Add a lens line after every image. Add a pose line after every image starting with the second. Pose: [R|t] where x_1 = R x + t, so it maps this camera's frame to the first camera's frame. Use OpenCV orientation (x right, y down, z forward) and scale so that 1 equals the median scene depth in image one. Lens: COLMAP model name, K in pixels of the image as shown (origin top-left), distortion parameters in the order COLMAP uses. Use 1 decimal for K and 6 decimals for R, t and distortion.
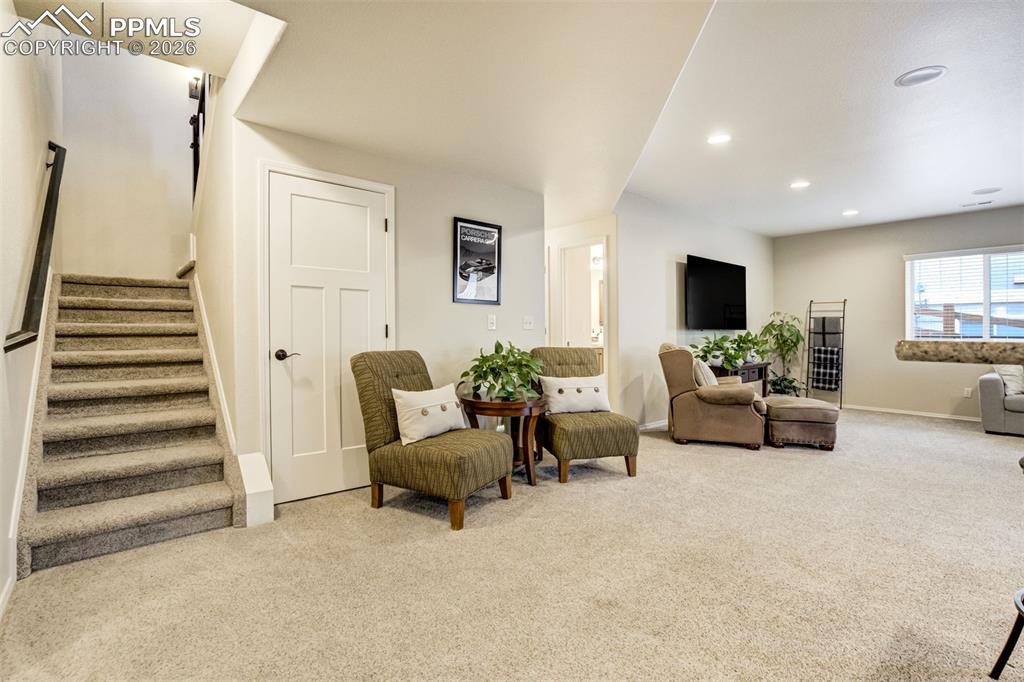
lens RADIAL K [[477.1, 0, 527.3], [0, 477.1, 339.5], [0, 0, 1]] dist [-0.049758, 0.017092]
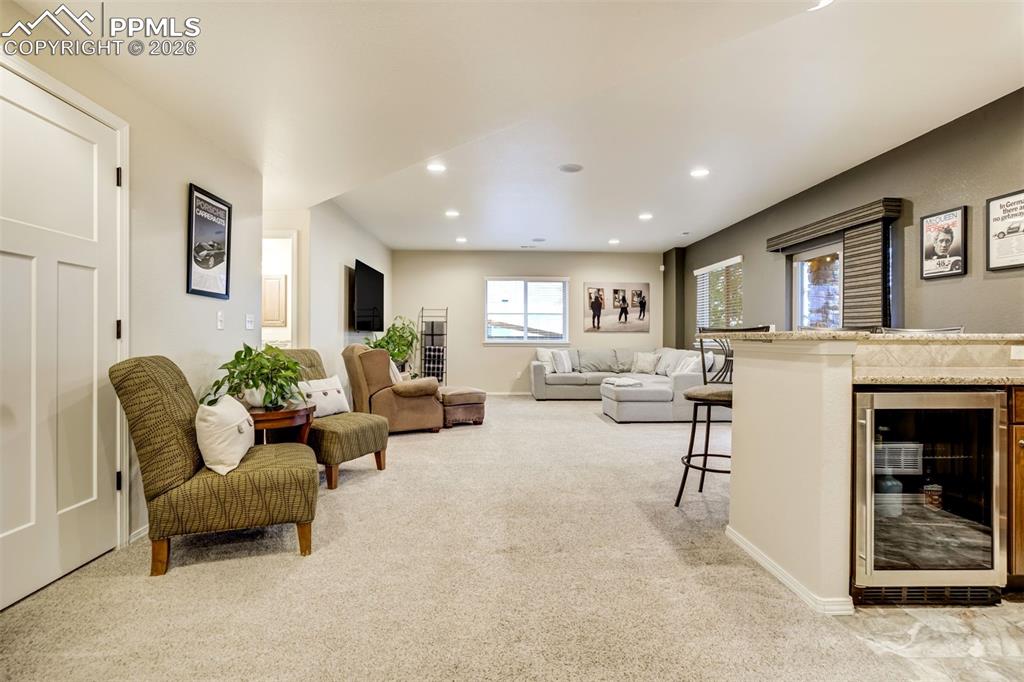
lens RADIAL K [[477.1, 0, 527.3], [0, 477.1, 339.5], [0, 0, 1]] dist [-0.049758, 0.017092]
pose [[0.626433, -0.006885, 0.779445, -0.307777], [0.011252, 0.999937, -0.000211, 0.003190], [-0.779394, 0.008902, 0.626471, 0.070715]]
